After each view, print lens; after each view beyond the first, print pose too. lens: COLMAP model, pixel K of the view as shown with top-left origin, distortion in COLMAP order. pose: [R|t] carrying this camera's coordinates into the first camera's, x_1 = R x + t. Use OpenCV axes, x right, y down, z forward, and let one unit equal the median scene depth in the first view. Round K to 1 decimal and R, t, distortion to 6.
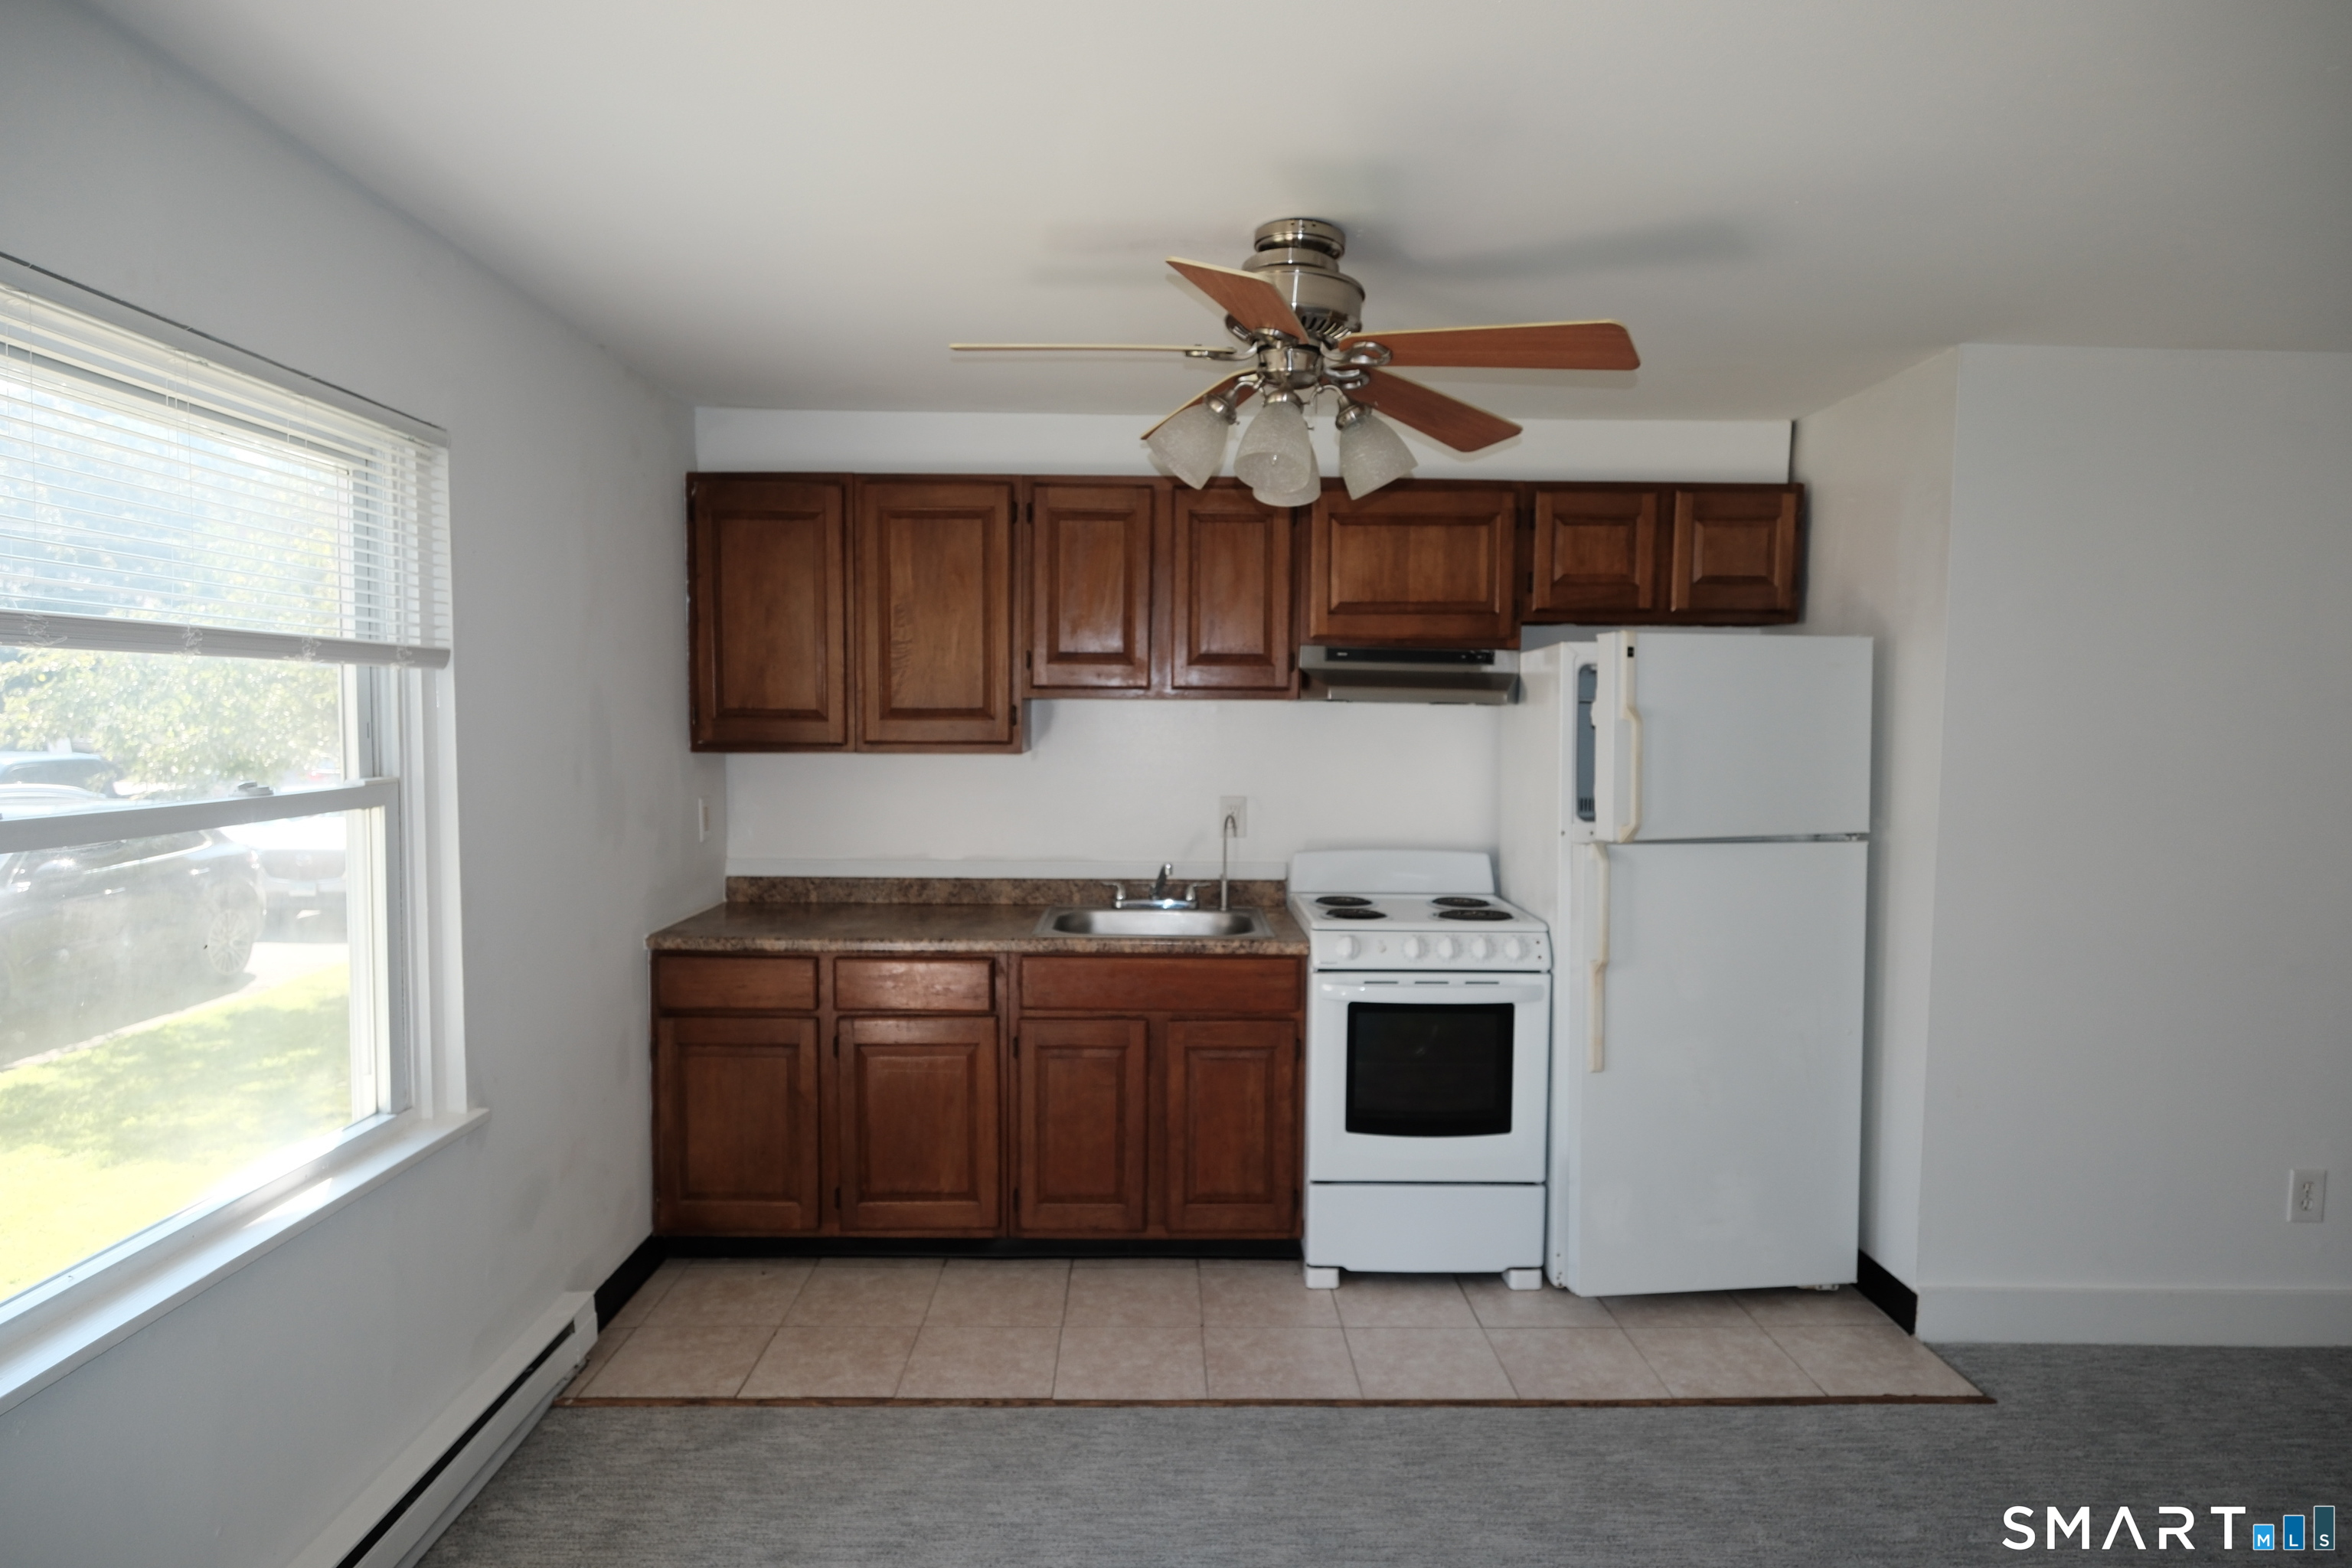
lens RADIAL K [[1324.1, 0, 1171.2], [0, 1324.1, 791.9], [0, 0, 1]] dist [0.001932, -0.001373]
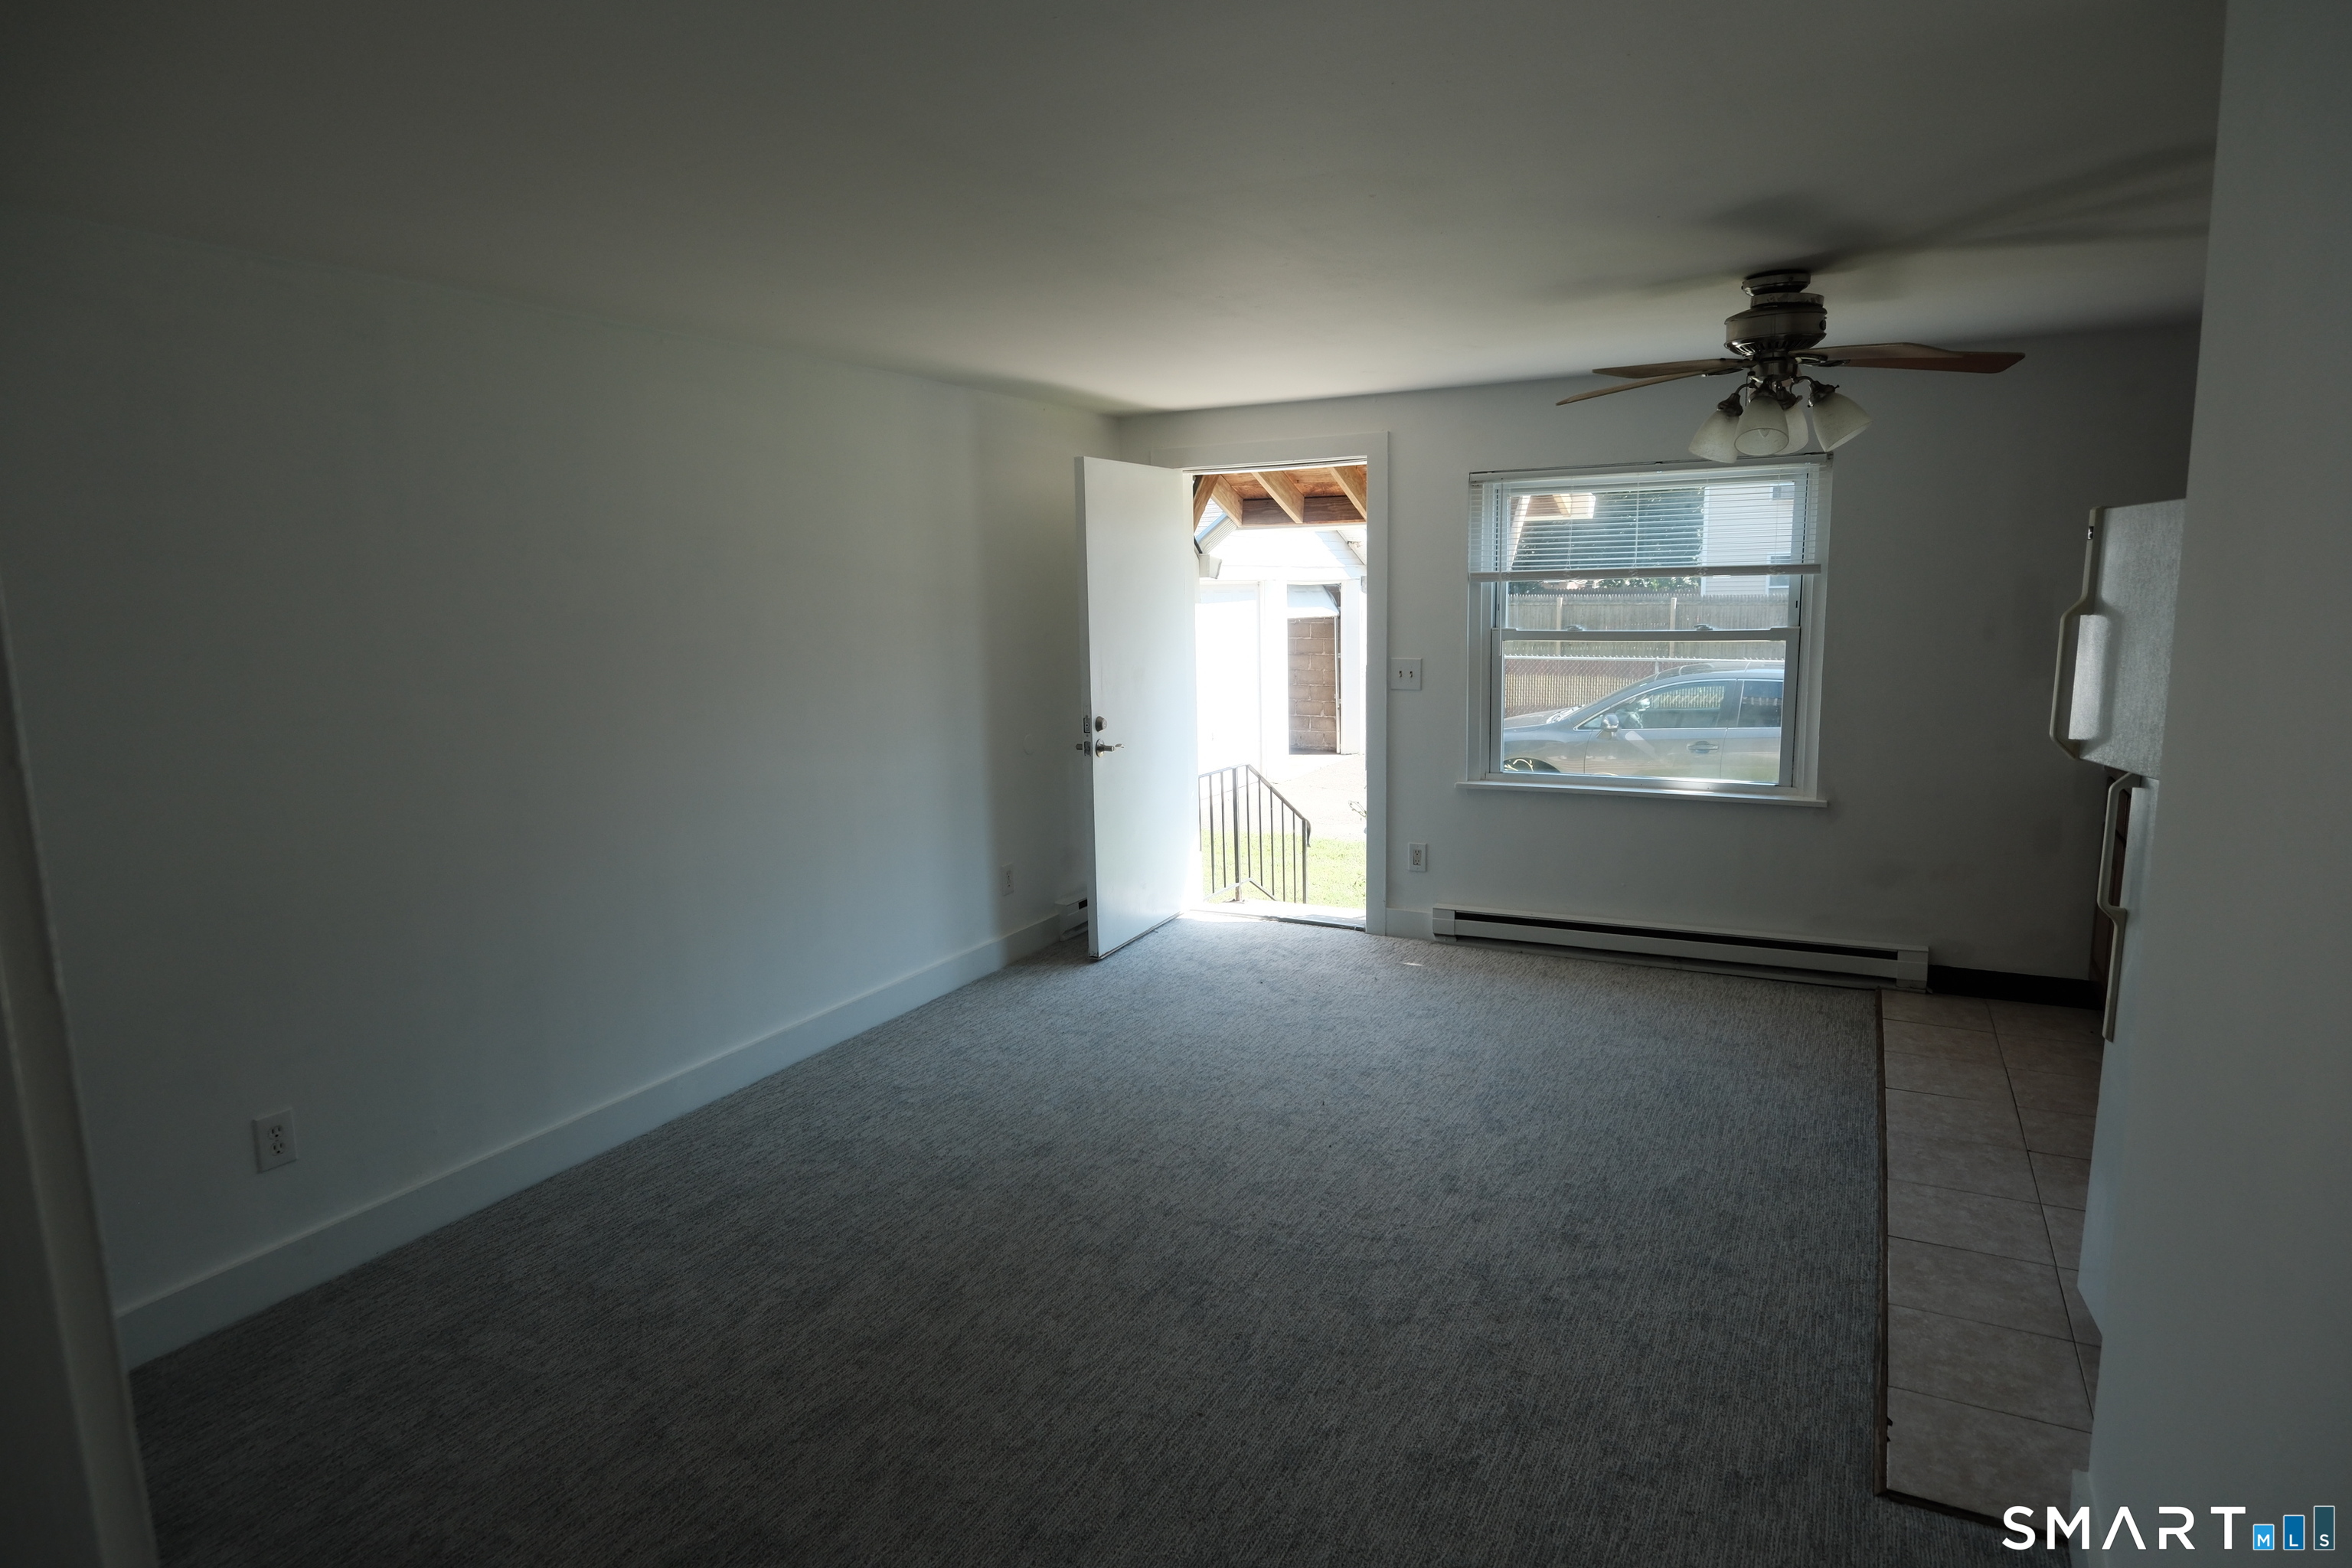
lens RADIAL K [[1330.2, 0, 1172.0], [0, 1330.2, 788.5], [0, 0, 1]] dist [-0.002960, -0.003014]
pose [[-0.471979, 0.149106, -0.868909, 1.215153], [-0.032051, 0.982040, 0.185929, -0.082972], [0.881027, 0.115604, -0.458723, 0.779056]]
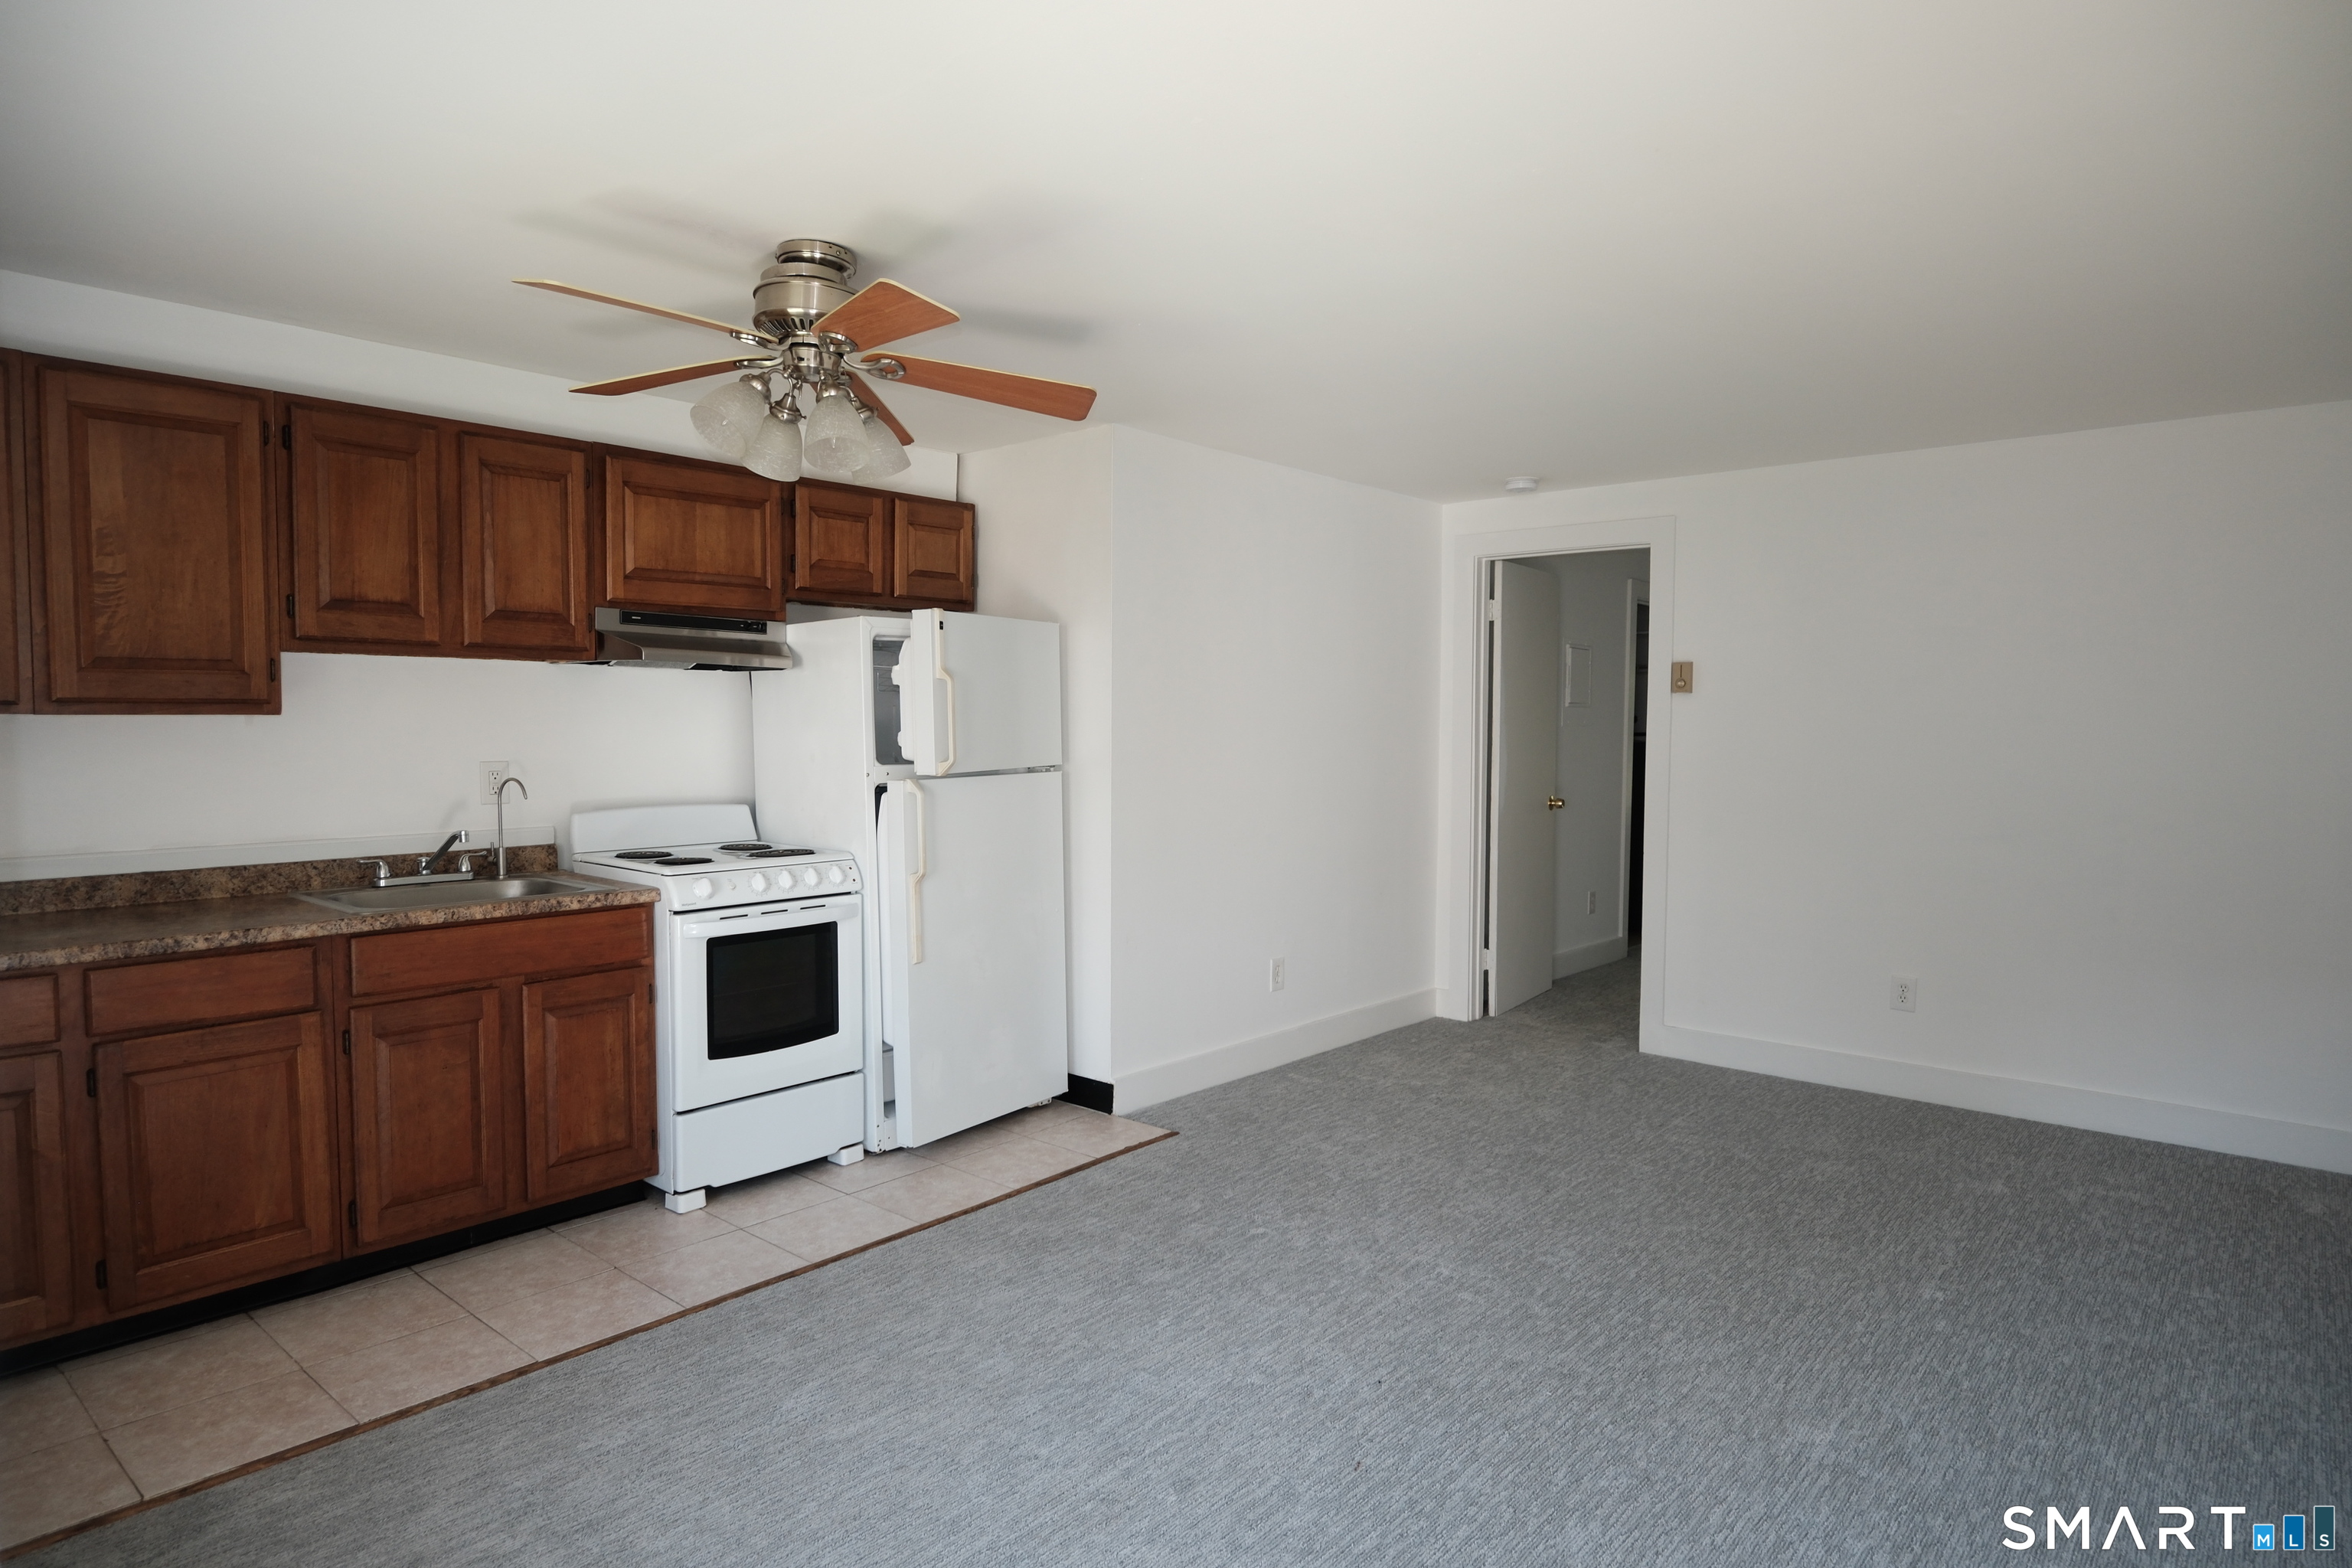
lens RADIAL K [[1330.2, 0, 1172.0], [0, 1330.2, 788.5], [0, 0, 1]] dist [-0.002960, -0.003014]
pose [[0.662447, -0.044749, 0.747771, -0.409323], [0.046357, 0.998750, 0.018700, 0.032493], [-0.747673, 0.022276, 0.663693, -0.007053]]
